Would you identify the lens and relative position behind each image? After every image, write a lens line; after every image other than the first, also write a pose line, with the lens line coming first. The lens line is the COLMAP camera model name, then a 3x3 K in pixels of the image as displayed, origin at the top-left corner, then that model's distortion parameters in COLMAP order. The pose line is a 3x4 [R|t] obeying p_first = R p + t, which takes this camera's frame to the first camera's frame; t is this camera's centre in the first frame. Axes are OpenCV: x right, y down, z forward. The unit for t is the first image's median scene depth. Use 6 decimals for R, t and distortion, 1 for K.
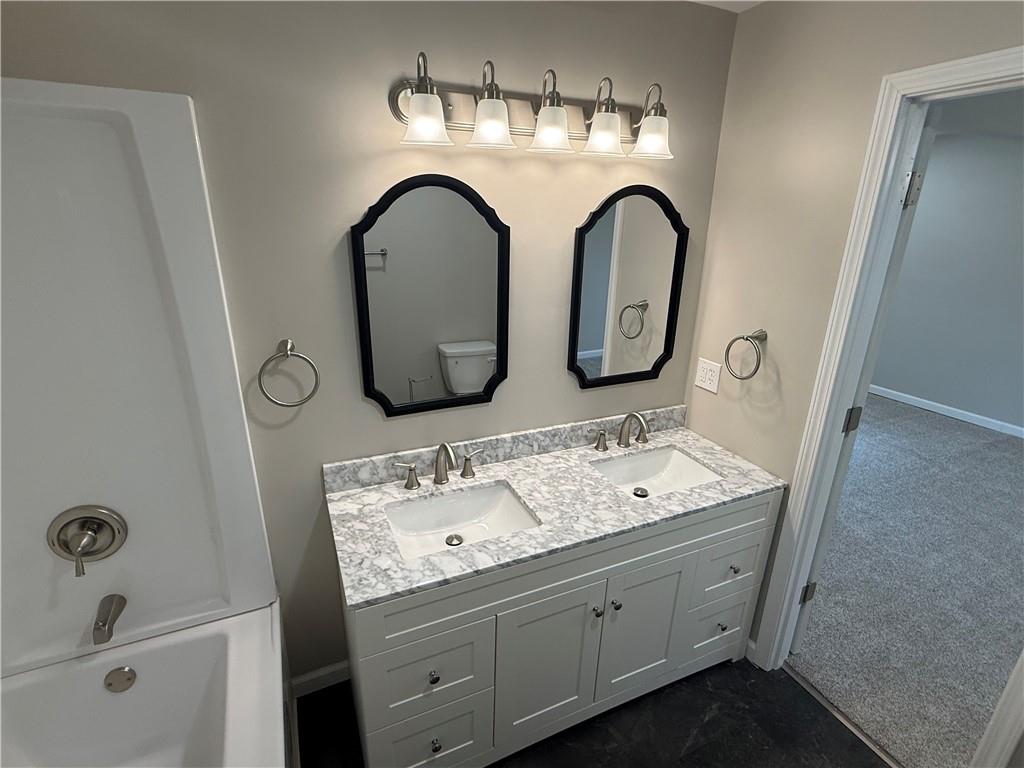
lens RADIAL K [[508.5, 0, 514.3], [0, 508.5, 387.3], [0, 0, 1]] dist [0.000978, 0.000105]
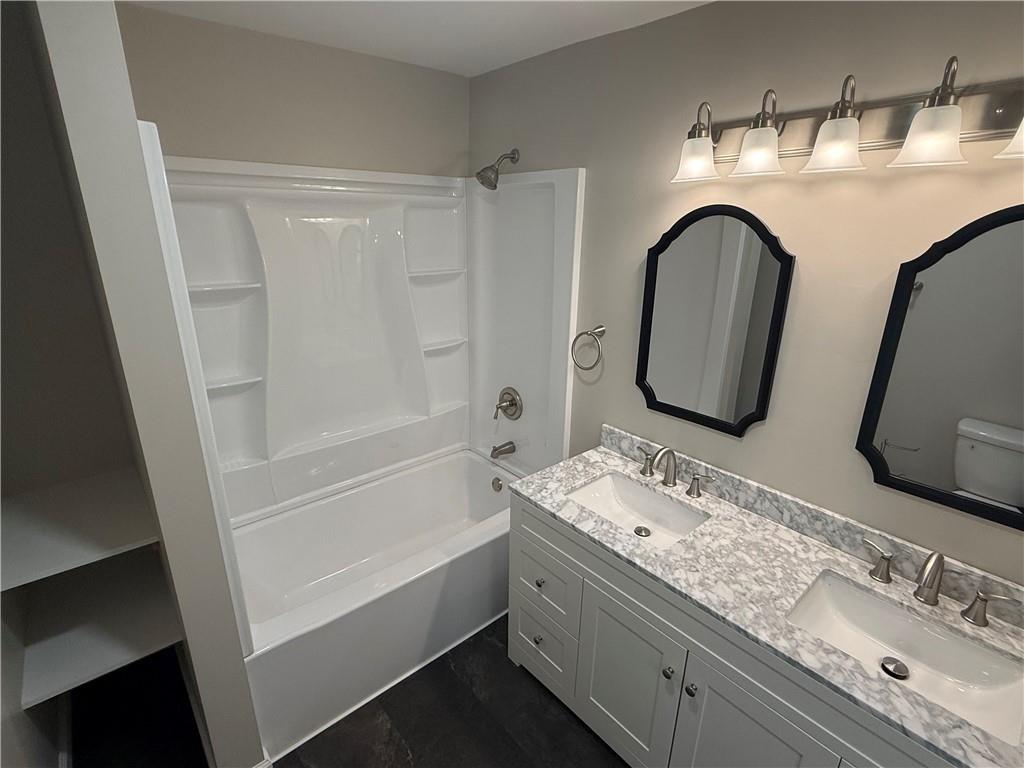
lens RADIAL K [[492.6, 0, 514.2], [0, 492.6, 386.4], [0, 0, 1]] dist [-0.013258, 0.000101]
pose [[0.277747, 0.281528, -0.918476, 0.700086], [-0.334869, 0.924499, 0.182109, -0.091701], [0.900400, 0.256989, 0.351051, 0.298303]]
